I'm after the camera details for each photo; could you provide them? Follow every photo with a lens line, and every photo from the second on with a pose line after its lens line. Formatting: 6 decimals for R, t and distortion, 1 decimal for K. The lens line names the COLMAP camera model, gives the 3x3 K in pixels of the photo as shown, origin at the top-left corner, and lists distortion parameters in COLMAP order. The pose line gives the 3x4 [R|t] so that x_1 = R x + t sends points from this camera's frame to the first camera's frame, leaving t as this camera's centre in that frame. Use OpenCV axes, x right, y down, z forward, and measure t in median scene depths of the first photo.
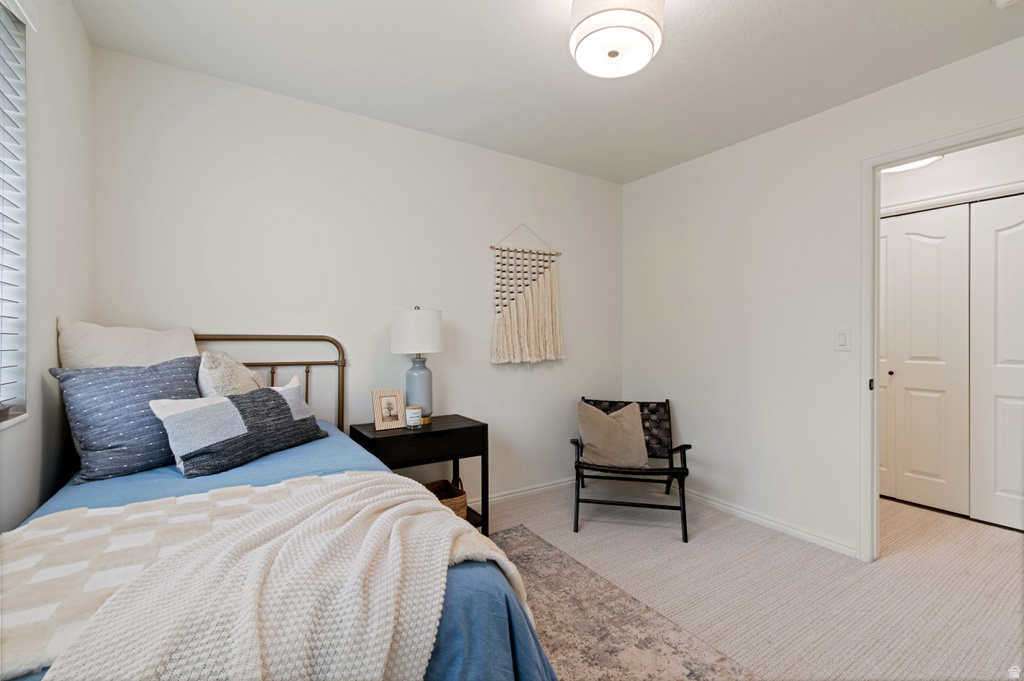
lens RADIAL K [[451.2, 0, 513.8], [0, 451.2, 338.9], [0, 0, 1]] dist [0.003698, -0.000120]
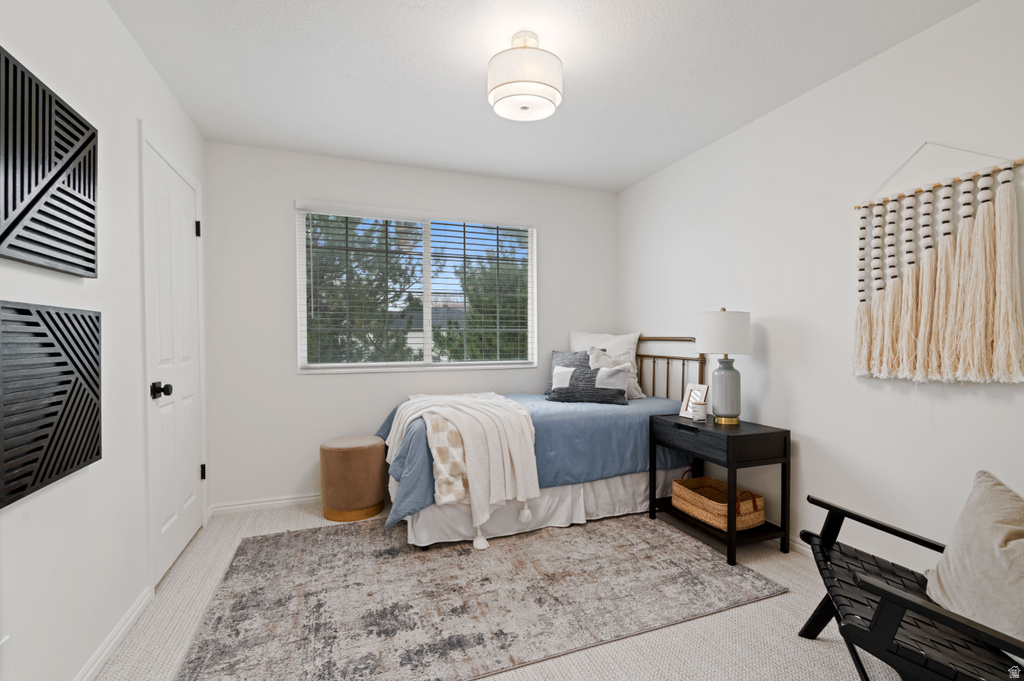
lens RADIAL K [[451.2, 0, 512.5], [0, 451.2, 344.3], [0, 0, 1]] dist [0.003698, -0.000120]
pose [[-0.214711, 0.011047, -0.976615, 0.907729], [-0.000041, 0.999936, 0.011320, -0.001666], [0.976678, 0.002471, -0.214697, 0.769870]]
